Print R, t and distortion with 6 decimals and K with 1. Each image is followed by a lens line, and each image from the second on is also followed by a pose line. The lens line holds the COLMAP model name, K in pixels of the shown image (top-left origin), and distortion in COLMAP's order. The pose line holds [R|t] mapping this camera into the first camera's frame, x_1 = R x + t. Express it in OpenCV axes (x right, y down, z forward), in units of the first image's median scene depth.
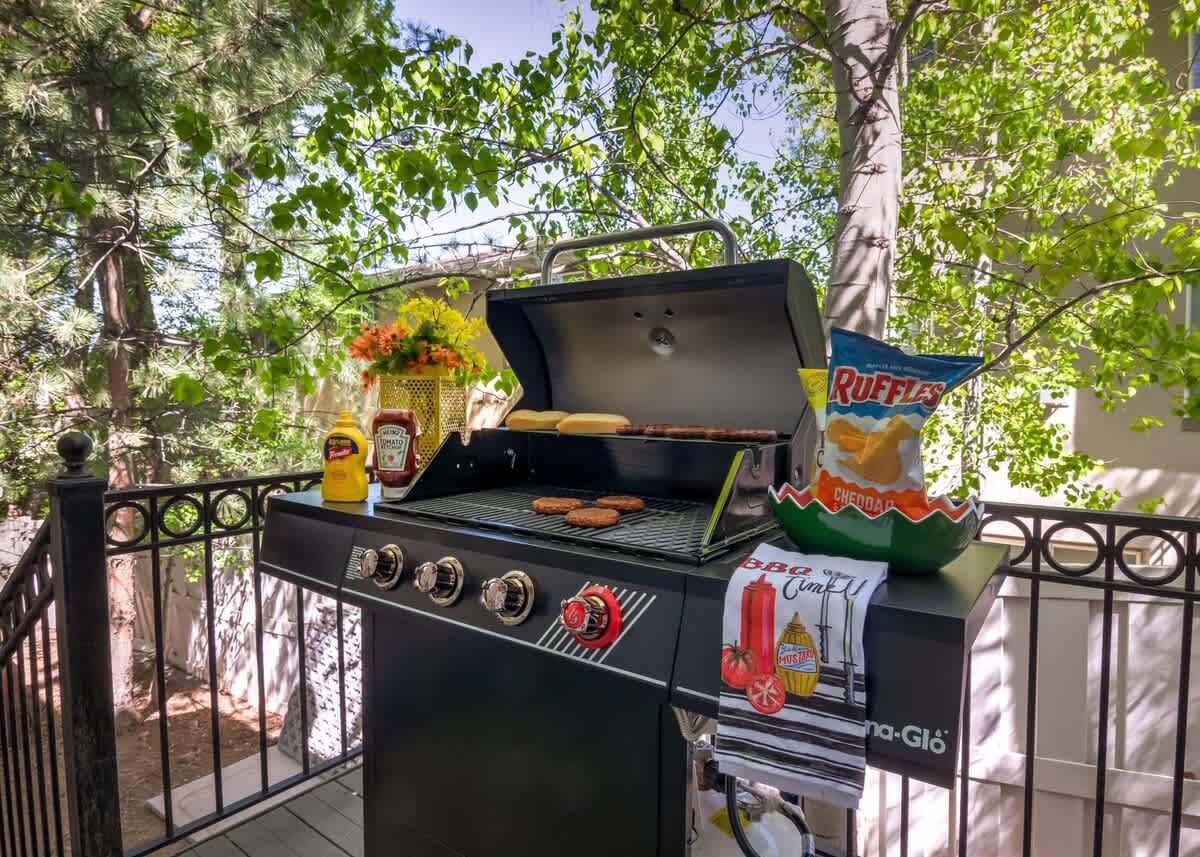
lens RADIAL K [[679.6, 0, 600.6], [0, 679.6, 432.3], [0, 0, 1]] dist [-0.021445, -0.000763]
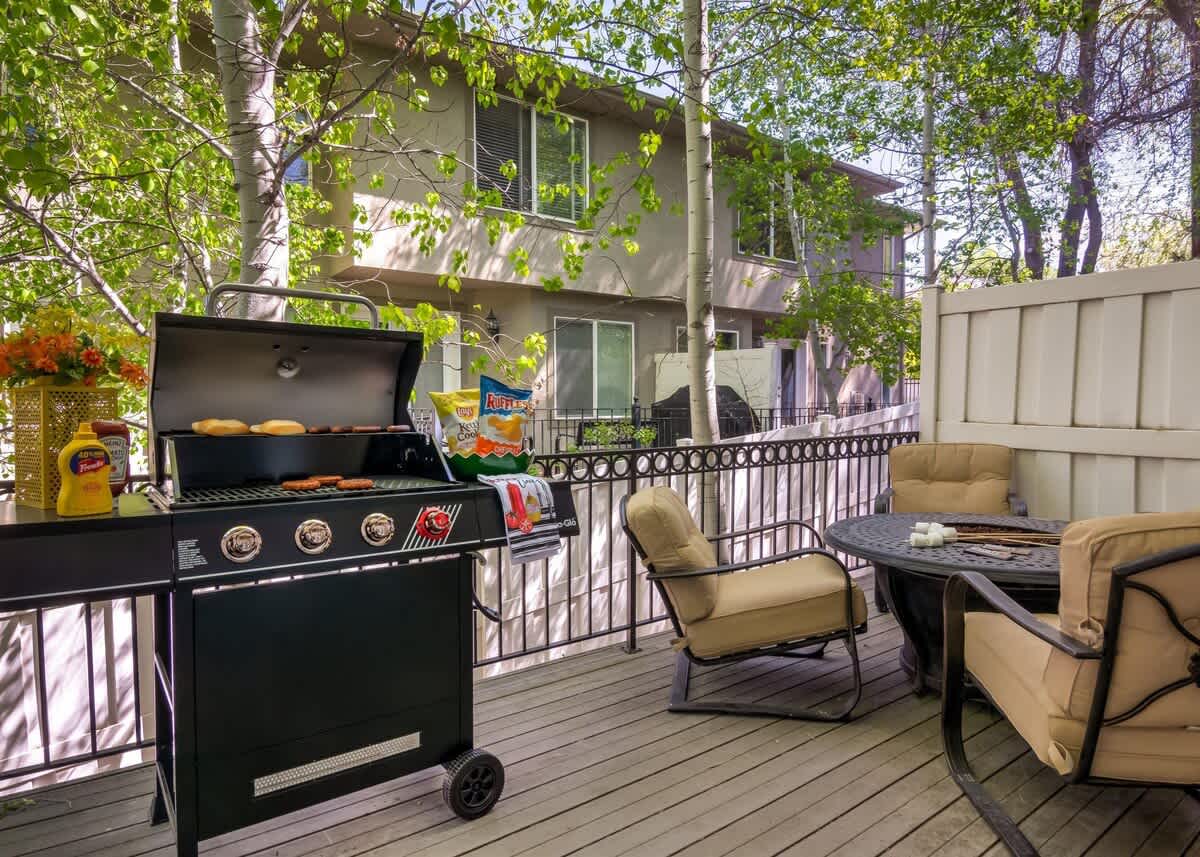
lens RADIAL K [[679.6, 0, 600.5], [0, 679.6, 430.8], [0, 0, 1]] dist [-0.021445, -0.000763]
pose [[0.287055, -0.036917, 0.957202, -1.650402], [0.055299, 0.998229, 0.021916, -0.000639], [-0.956317, 0.046641, 0.288588, 0.000763]]
